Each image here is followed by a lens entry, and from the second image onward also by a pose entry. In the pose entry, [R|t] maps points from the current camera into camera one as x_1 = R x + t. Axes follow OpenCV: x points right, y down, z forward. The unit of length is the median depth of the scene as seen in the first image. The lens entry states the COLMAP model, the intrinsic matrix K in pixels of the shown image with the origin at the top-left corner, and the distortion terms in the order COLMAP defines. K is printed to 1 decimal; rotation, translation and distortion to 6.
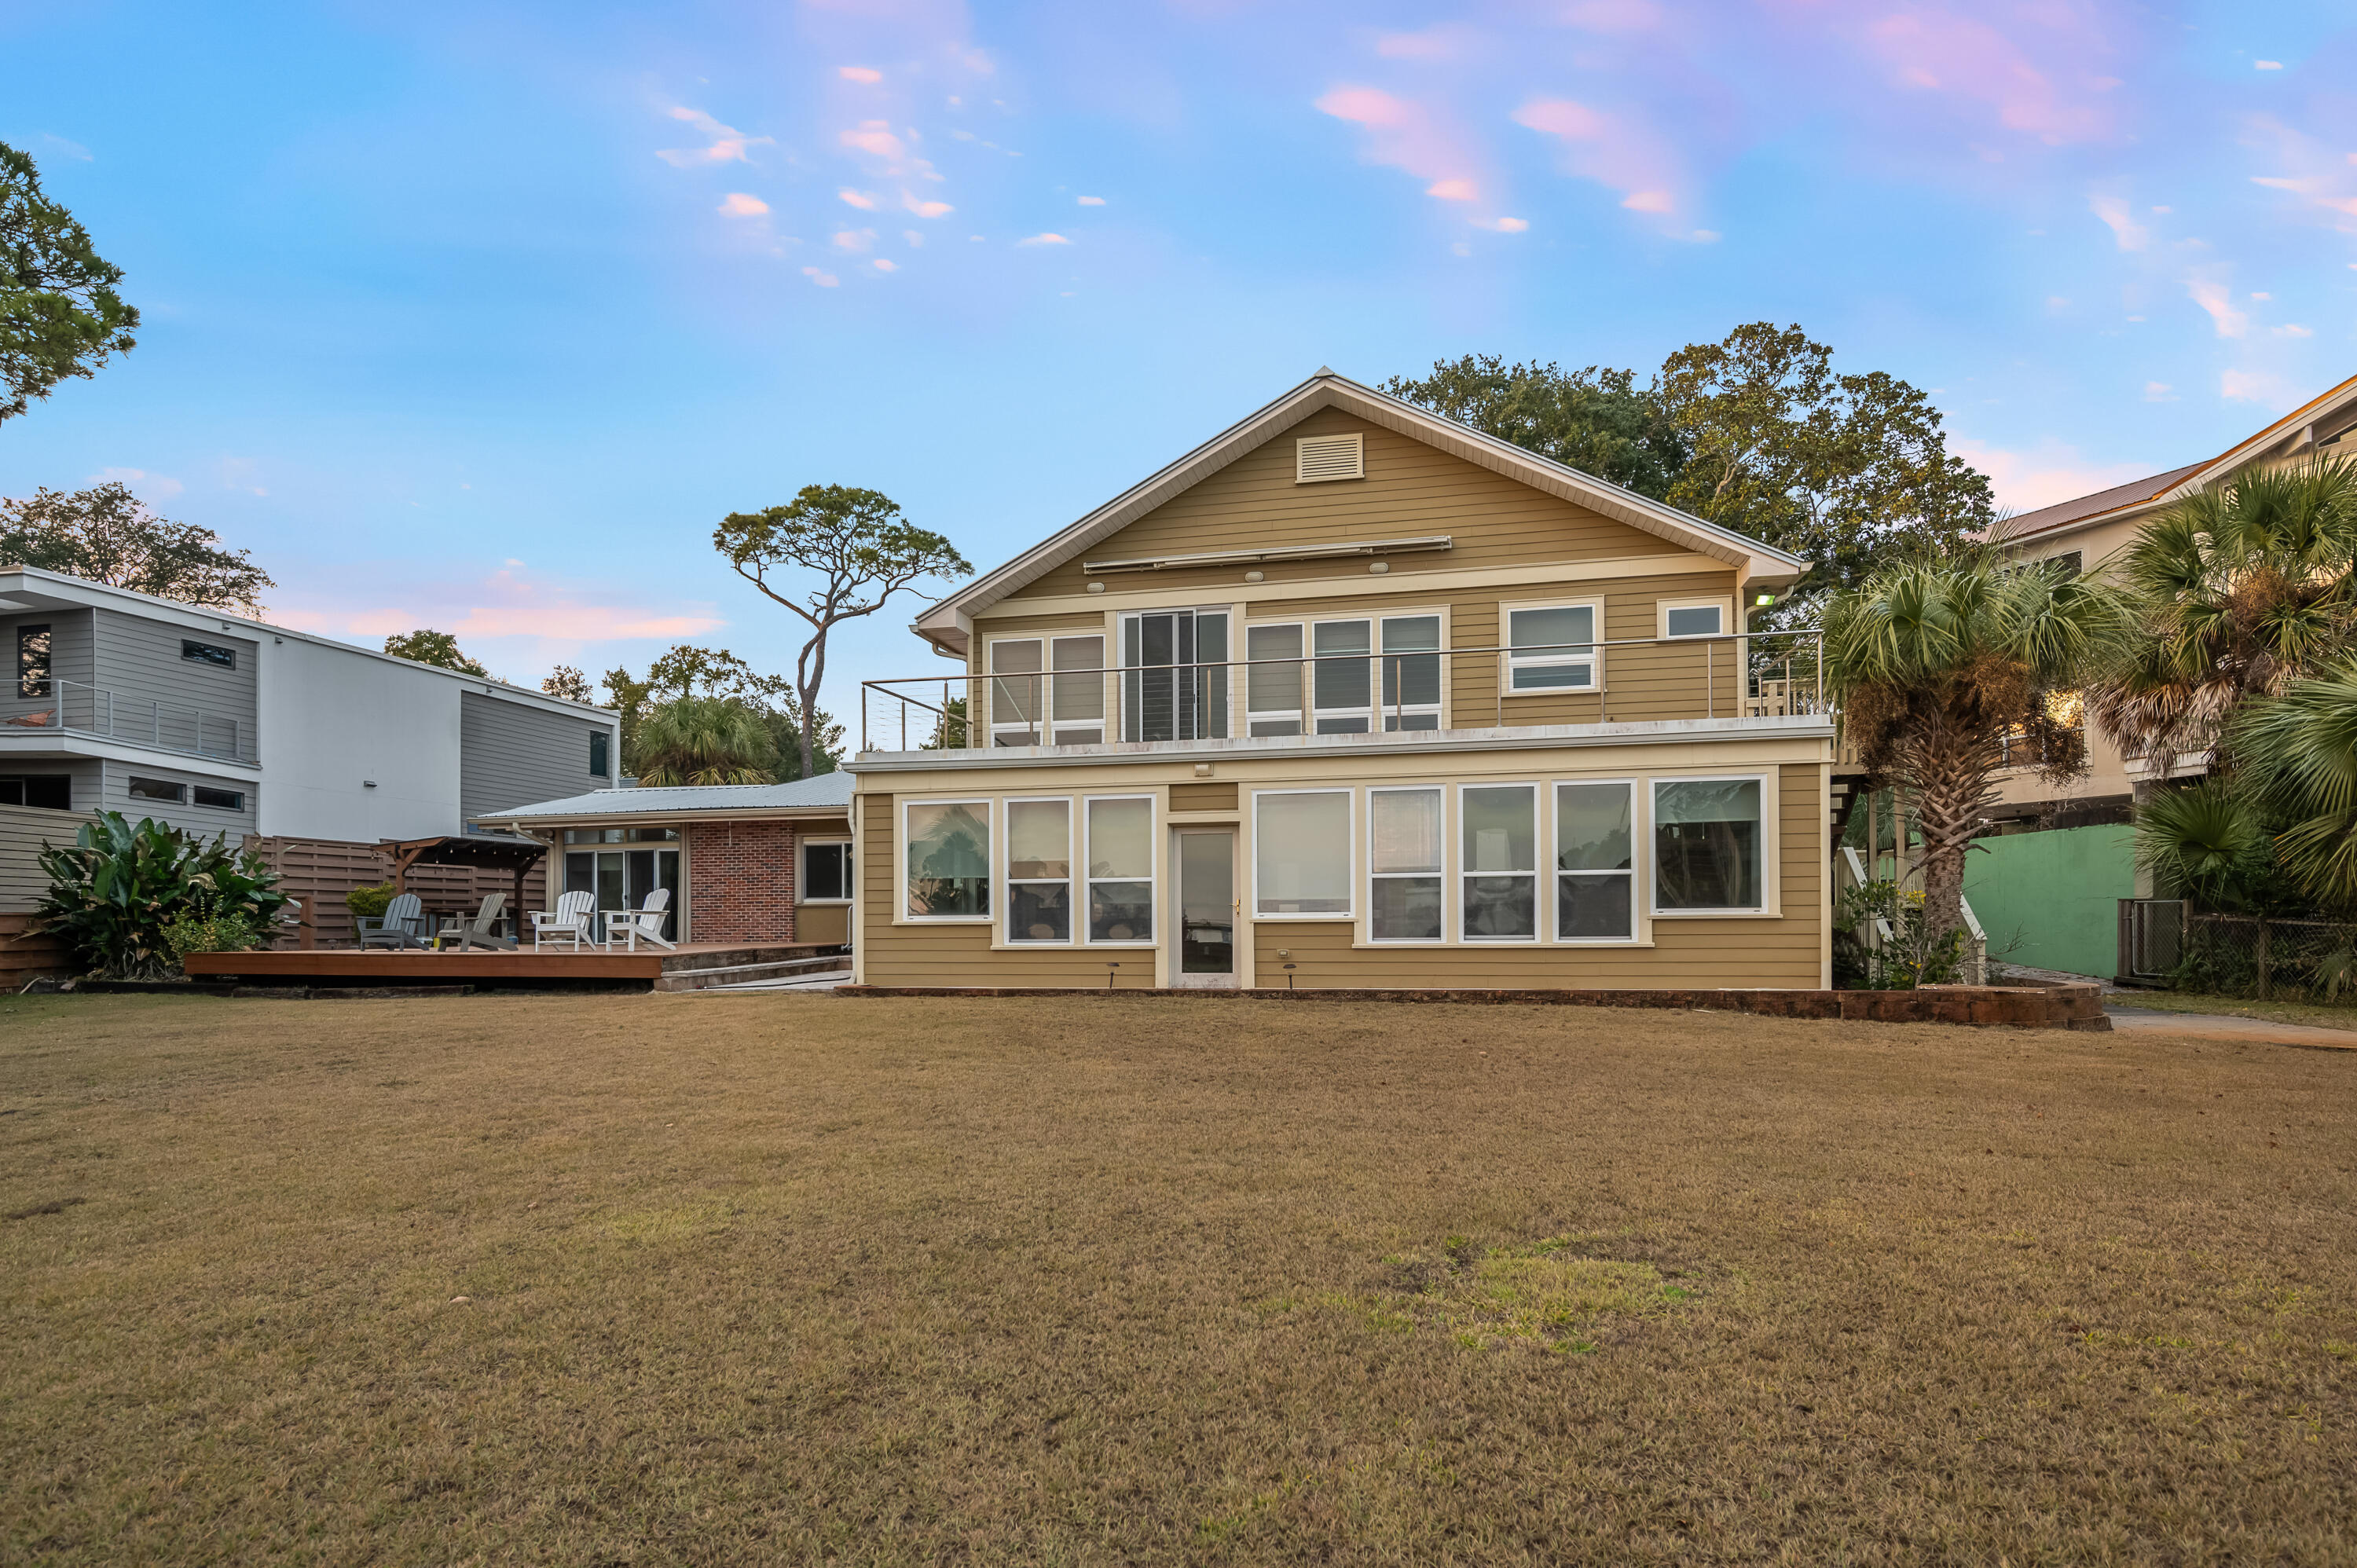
lens RADIAL K [[1209.4, 0, 1177.7], [0, 1209.4, 934.3], [0, 0, 1]] dist [-0.004063, -0.000673]
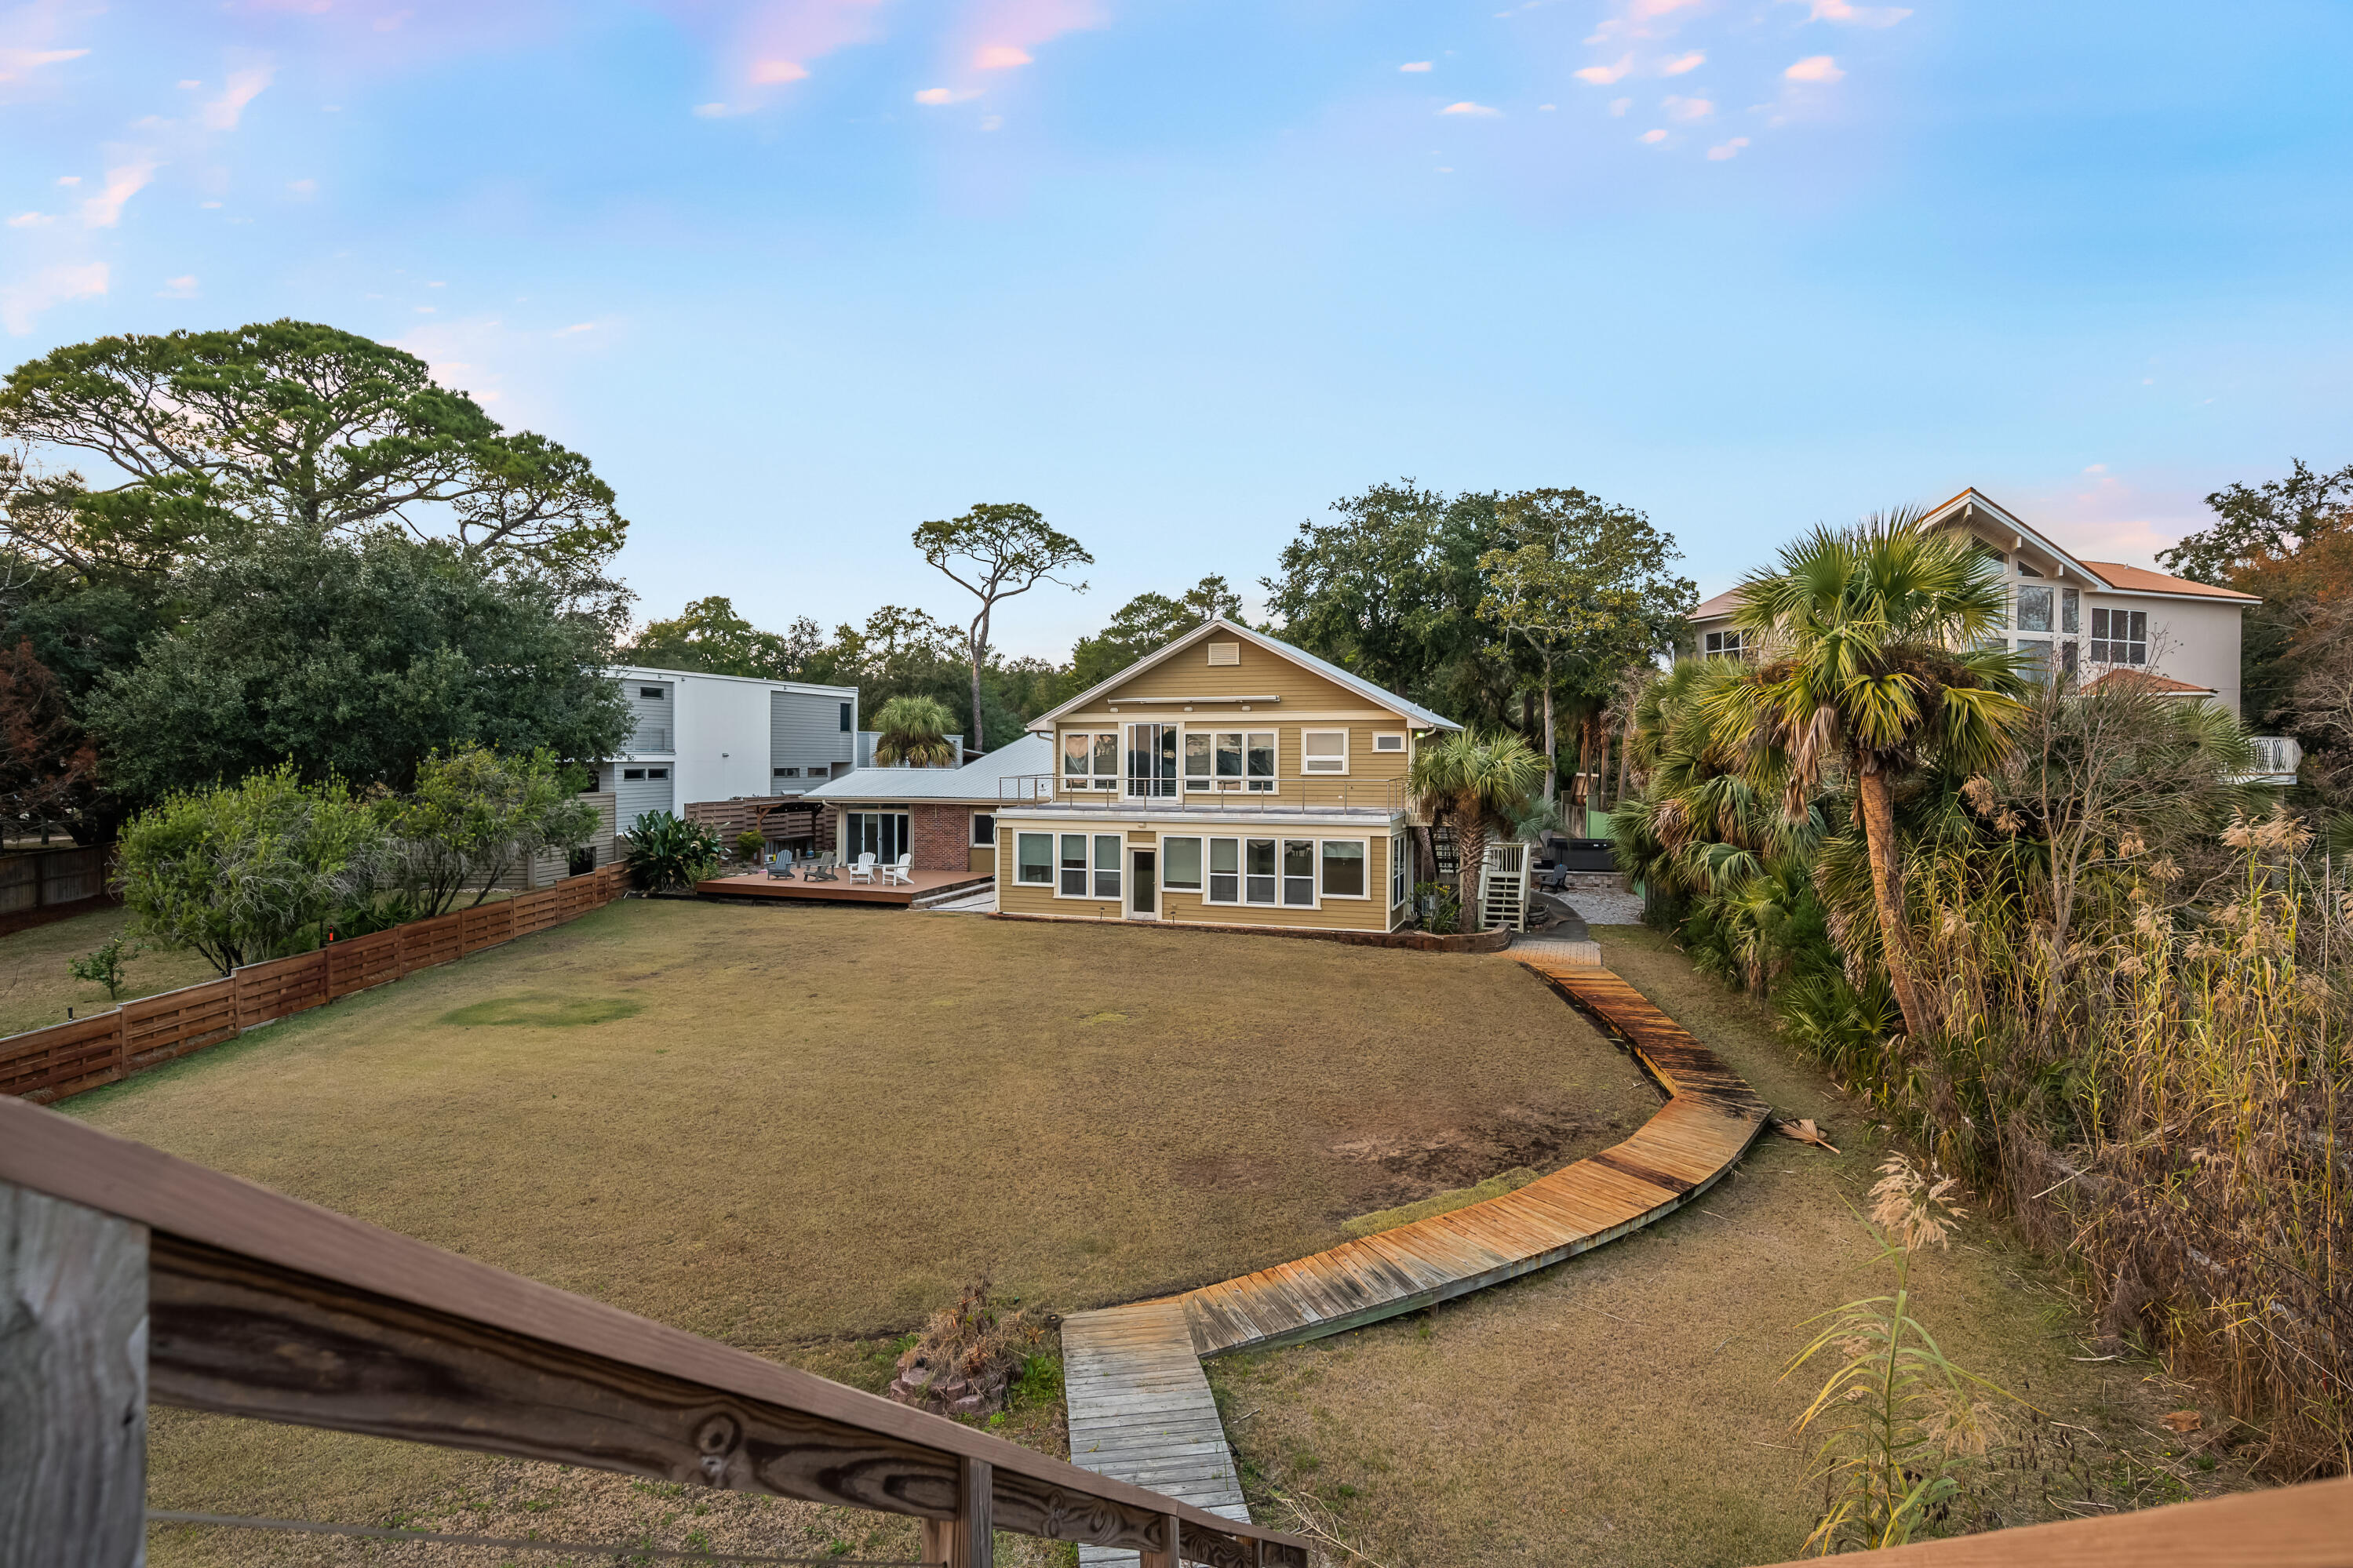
lens RADIAL K [[1195.2, 0, 1176.5], [0, 1195.2, 784.0], [0, 0, 1]] dist [-0.001248, -0.000169]
pose [[0.991387, 0.010578, -0.130534, 0.290489], [-0.008588, 0.999838, 0.015796, -0.189588], [0.130680, -0.014539, 0.991318, -0.949667]]
